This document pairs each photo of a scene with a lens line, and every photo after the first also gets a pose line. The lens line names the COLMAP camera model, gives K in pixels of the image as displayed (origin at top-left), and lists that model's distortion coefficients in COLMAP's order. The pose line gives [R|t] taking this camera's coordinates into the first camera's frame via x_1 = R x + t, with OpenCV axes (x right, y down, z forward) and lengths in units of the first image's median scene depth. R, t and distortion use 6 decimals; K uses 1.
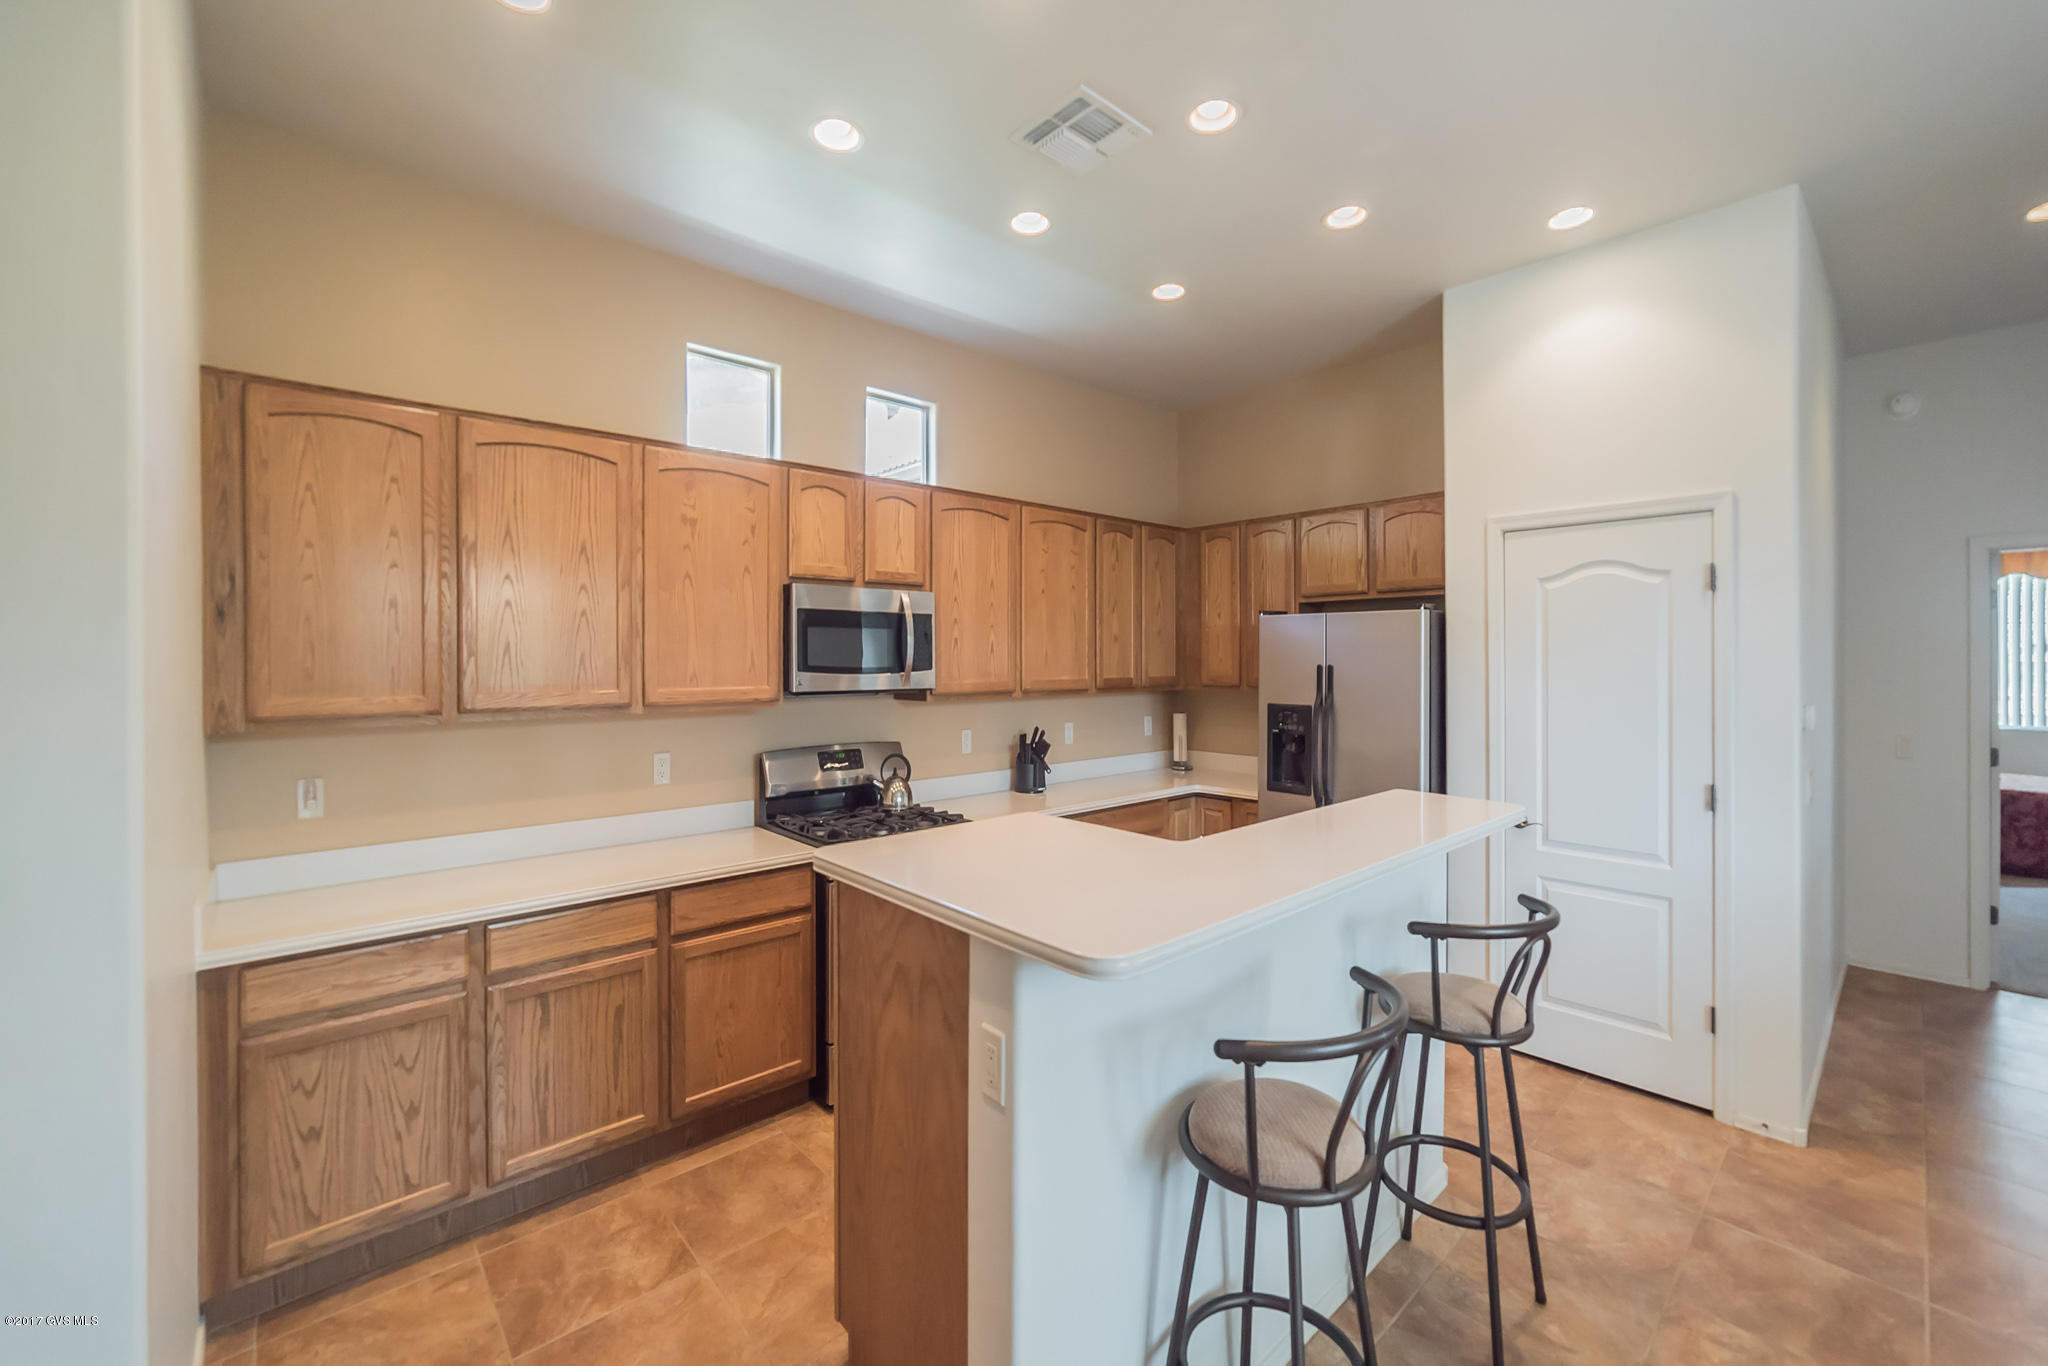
lens RADIAL K [[809.8, 0, 1052.4], [0, 809.8, 658.3], [0, 0, 1]] dist [-0.016680, 0.004934]
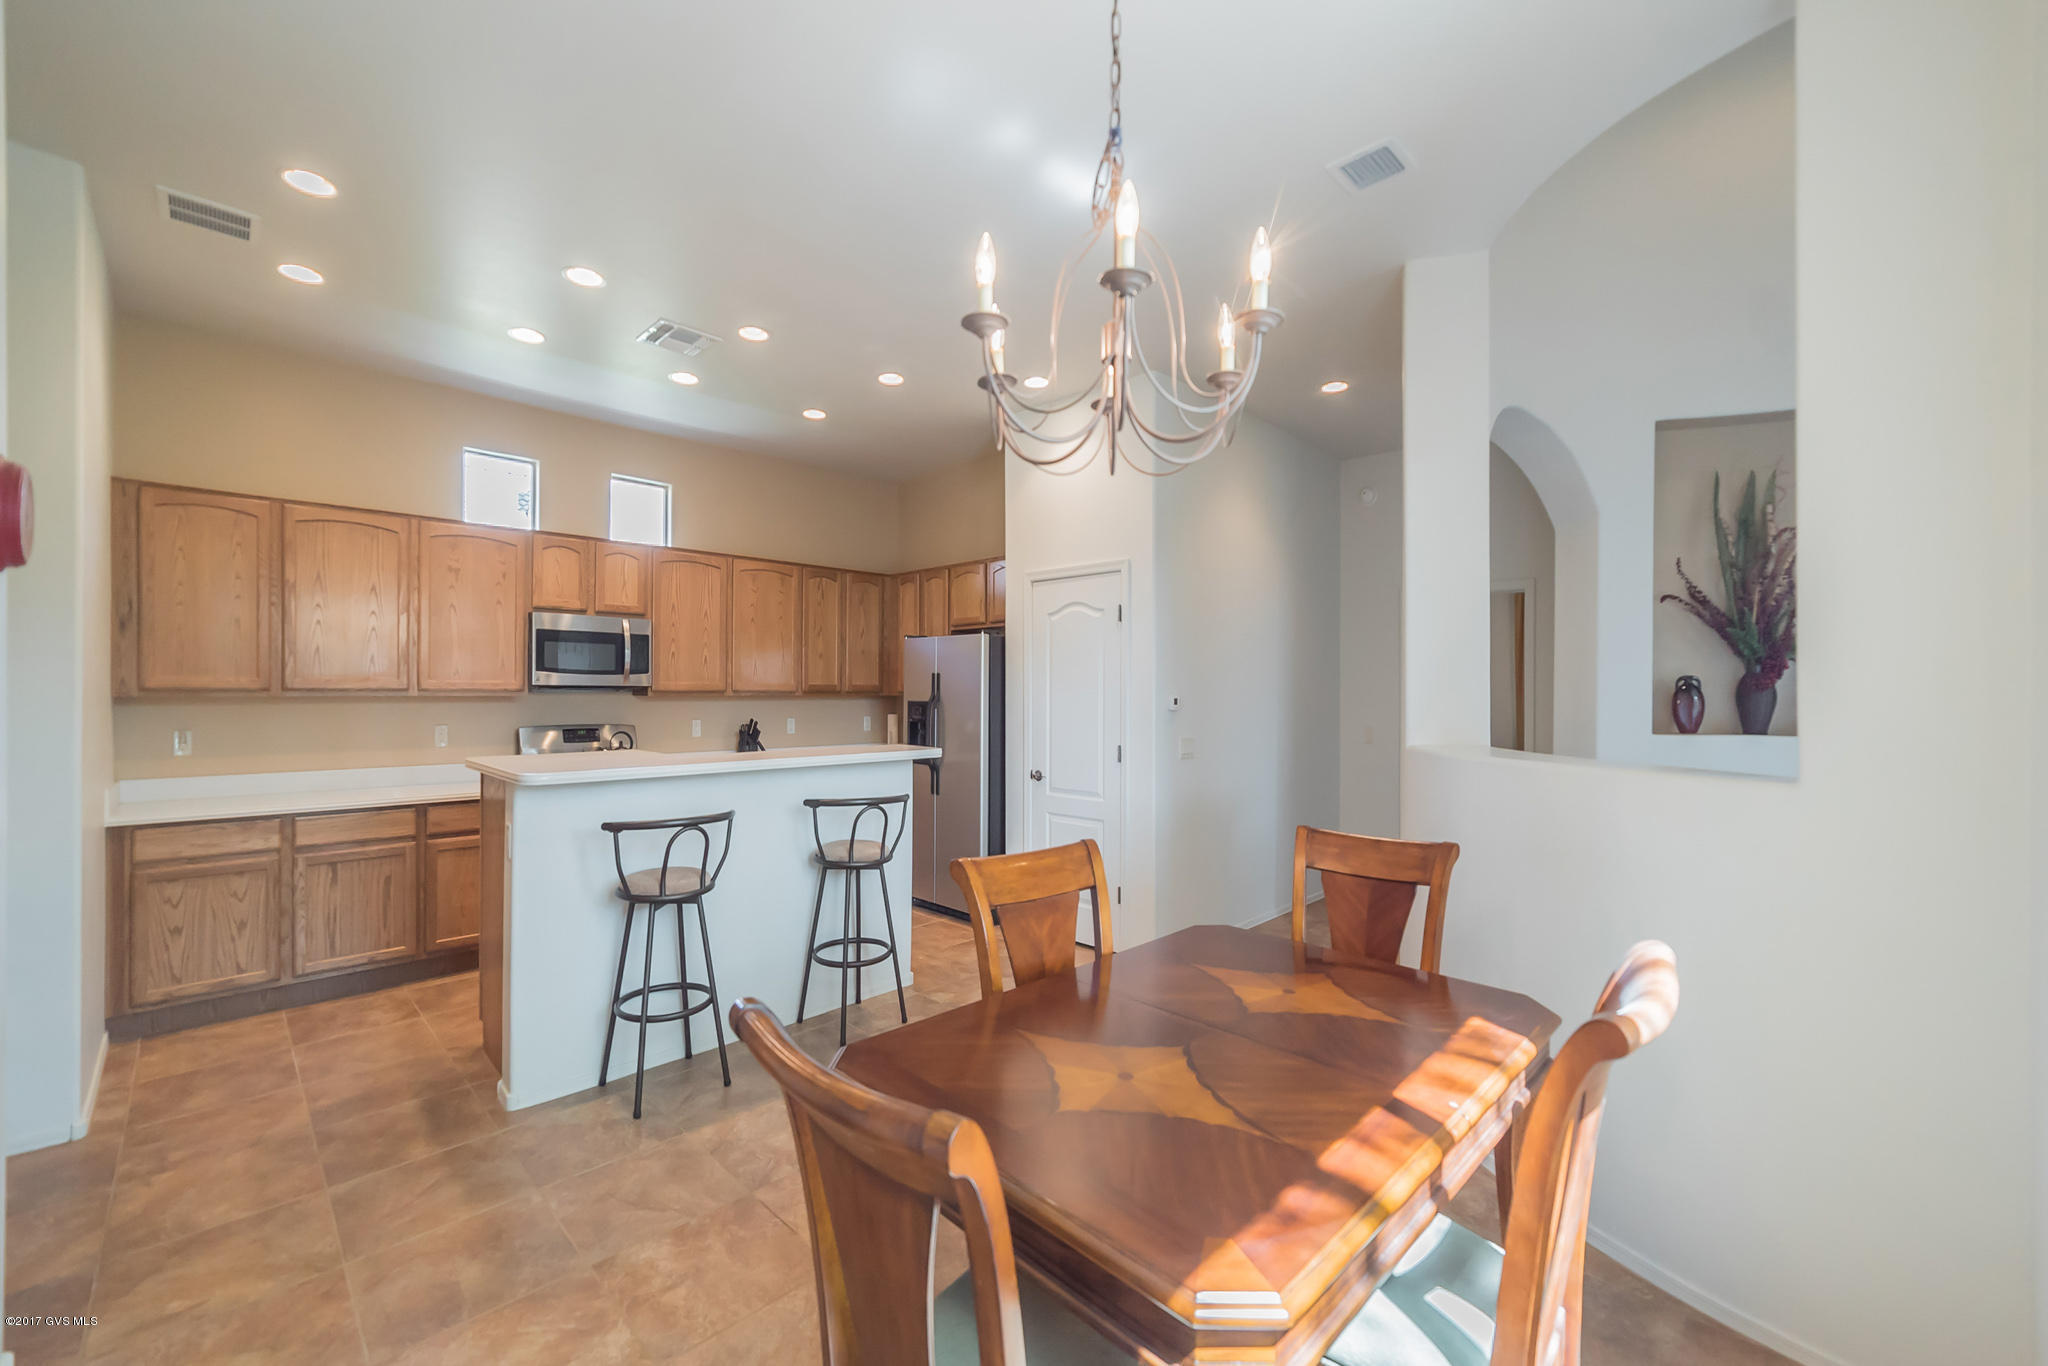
lens RADIAL K [[783.6, 0, 1022.3], [0, 783.6, 689.5], [0, 0, 1]] dist [-0.013274, 0.004872]
pose [[0.998702, 0.005821, 0.050610, 0.611549], [-0.005722, 0.999981, -0.002097, 0.058107], [-0.050622, 0.001805, 0.998716, -0.578685]]
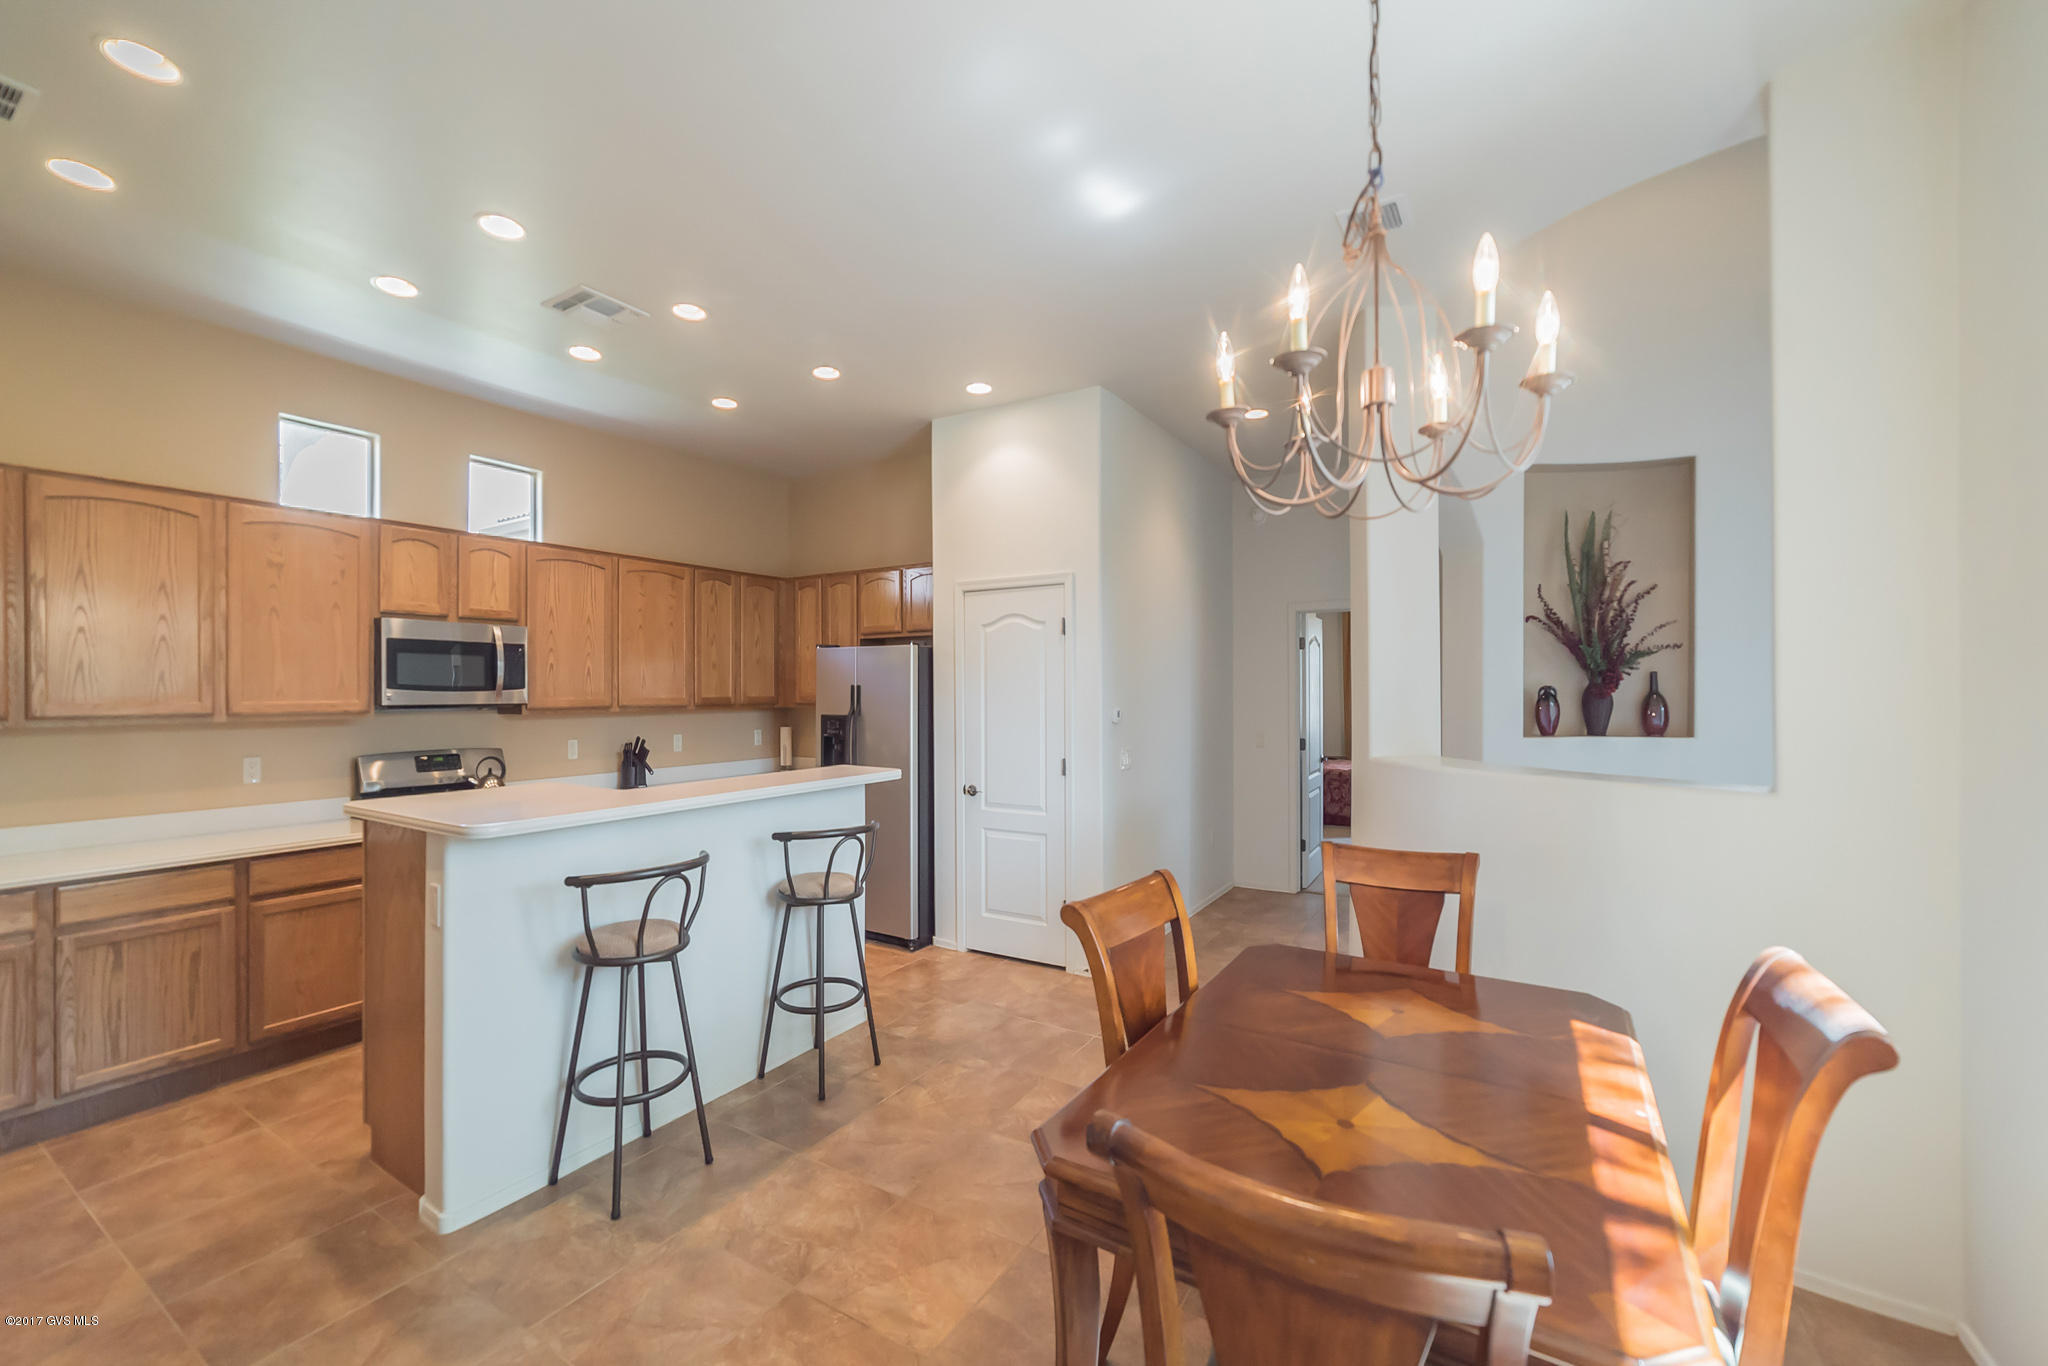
lens RADIAL K [[783.6, 0, 1022.3], [0, 783.6, 689.5], [0, 0, 1]] dist [-0.013274, 0.004872]
pose [[0.962514, -0.002261, 0.271222, 0.362749], [0.002831, 0.999995, -0.001712, 0.027284], [-0.271217, 0.002415, 0.962515, -0.499644]]
